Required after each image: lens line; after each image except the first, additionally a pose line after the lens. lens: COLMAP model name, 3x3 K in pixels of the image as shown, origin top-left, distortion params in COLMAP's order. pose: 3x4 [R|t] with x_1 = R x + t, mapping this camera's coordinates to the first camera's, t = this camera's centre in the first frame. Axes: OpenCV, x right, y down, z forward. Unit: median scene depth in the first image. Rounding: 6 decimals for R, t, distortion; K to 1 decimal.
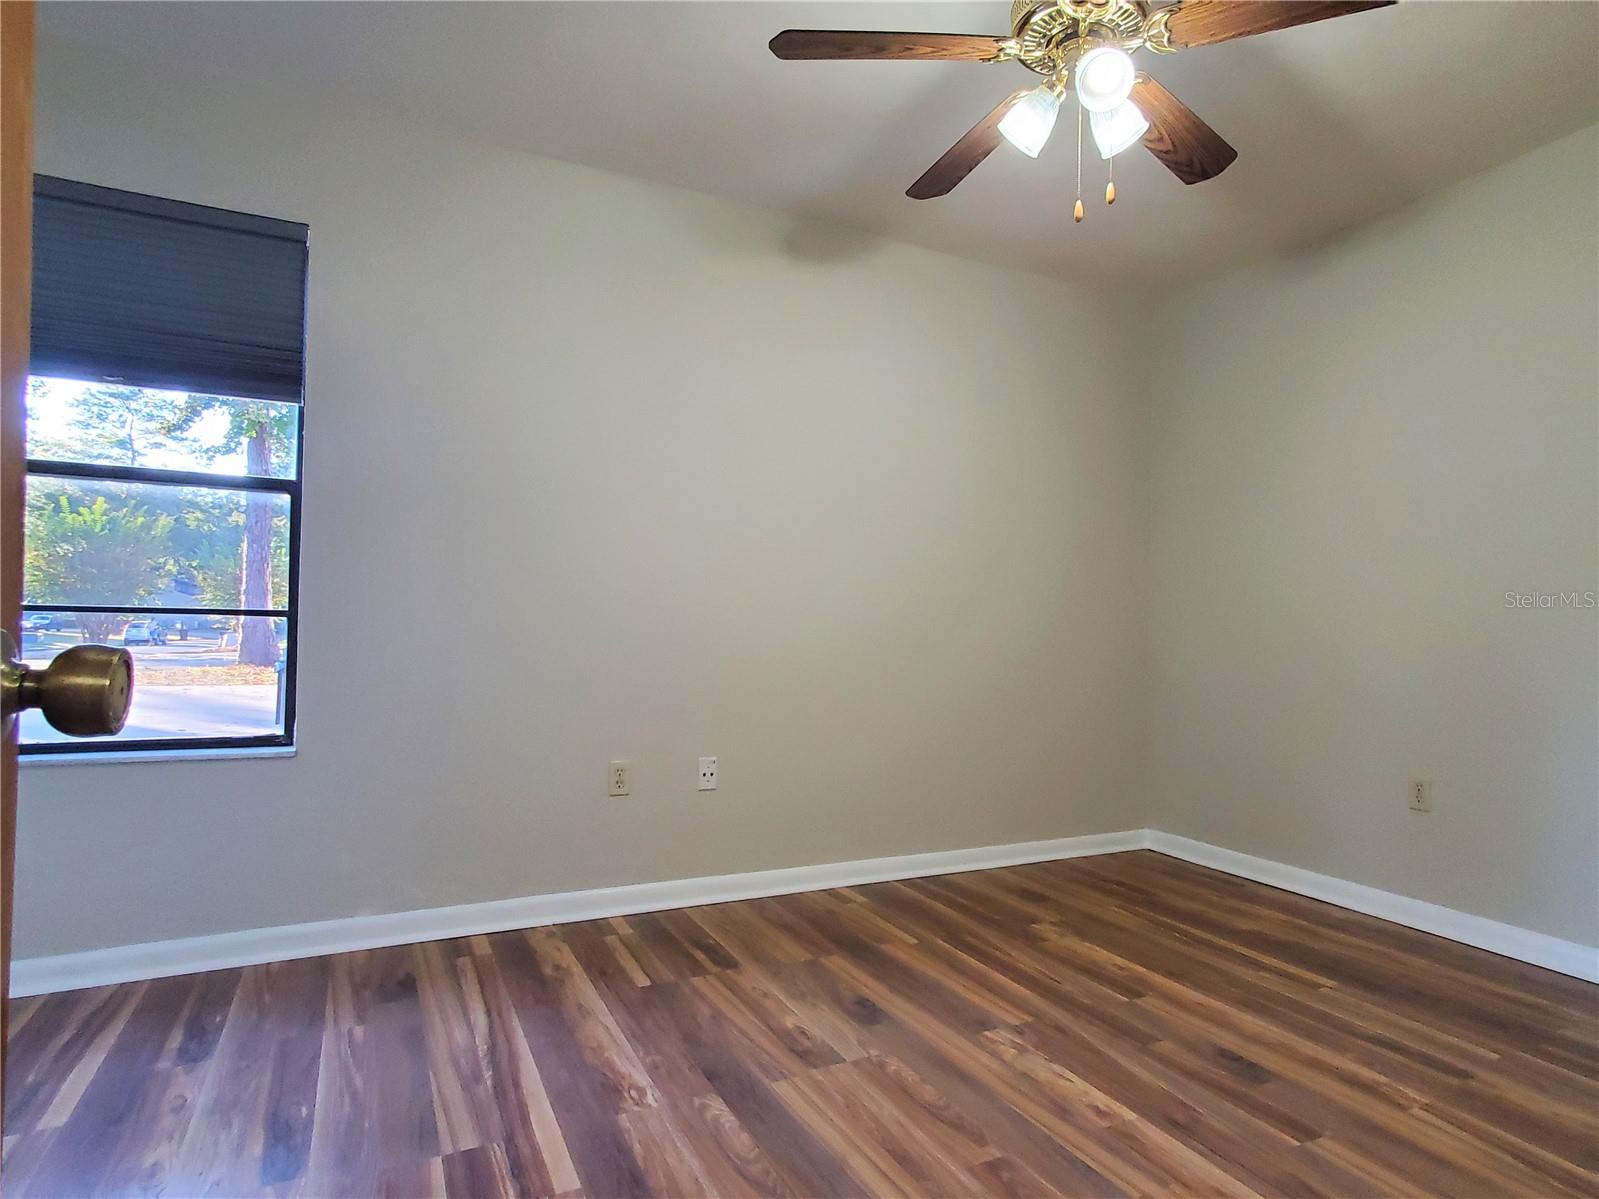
lens RADIAL K [[883.6, 0, 806.4], [0, 883.6, 597.6], [0, 0, 1]] dist [0.001166, 0.013142]
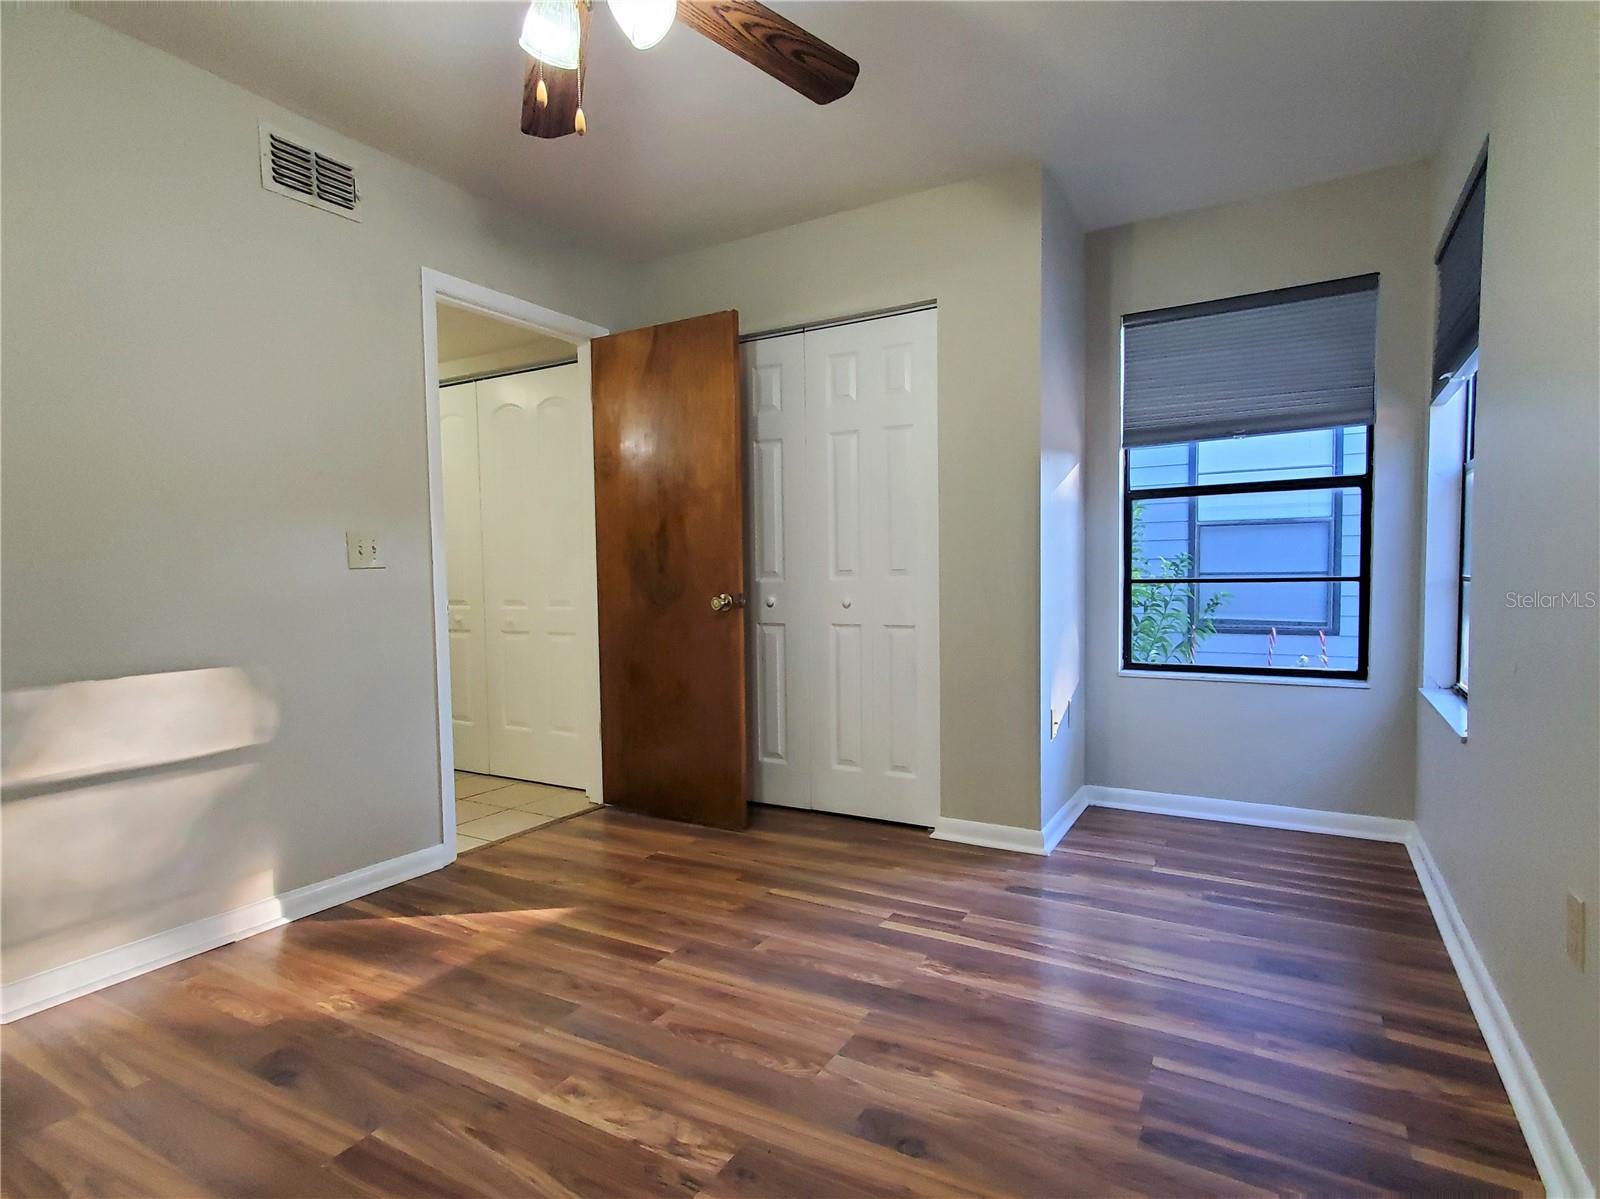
lens RADIAL K [[867.2, 0, 798.9], [0, 867.2, 608.1], [0, 0, 1]] dist [-0.001673, -0.000460]
pose [[-0.839473, 0.017346, -0.543124, 0.534405], [0.012323, 0.999841, 0.012886, 0.033879], [0.543261, 0.004124, -0.839554, 1.632128]]
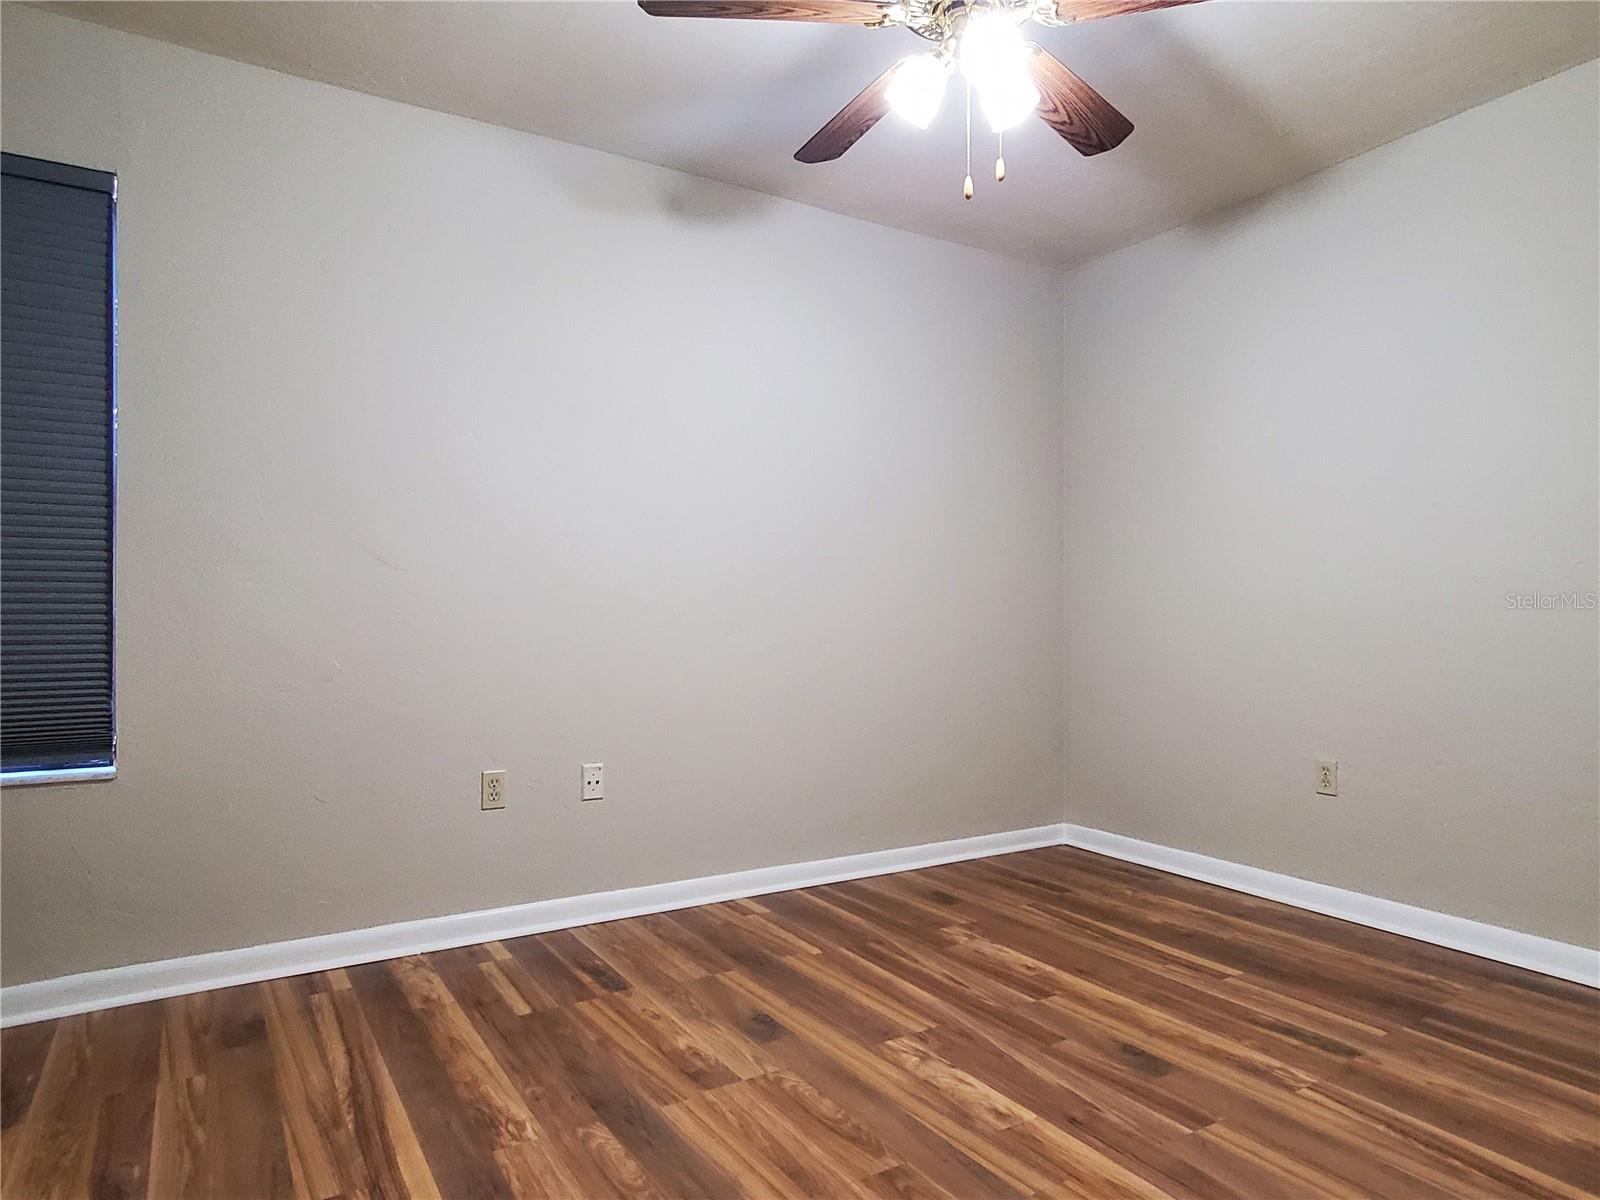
lens RADIAL K [[977.8, 0, 801.7], [0, 977.8, 592.0], [0, 0, 1]] dist [0.005881, 0.003807]
pose [[0.995633, -0.015258, 0.092096, 0.019313], [0.014128, 0.999817, 0.012901, -0.010859], [-0.092276, -0.011543, 0.995667, -0.042366]]
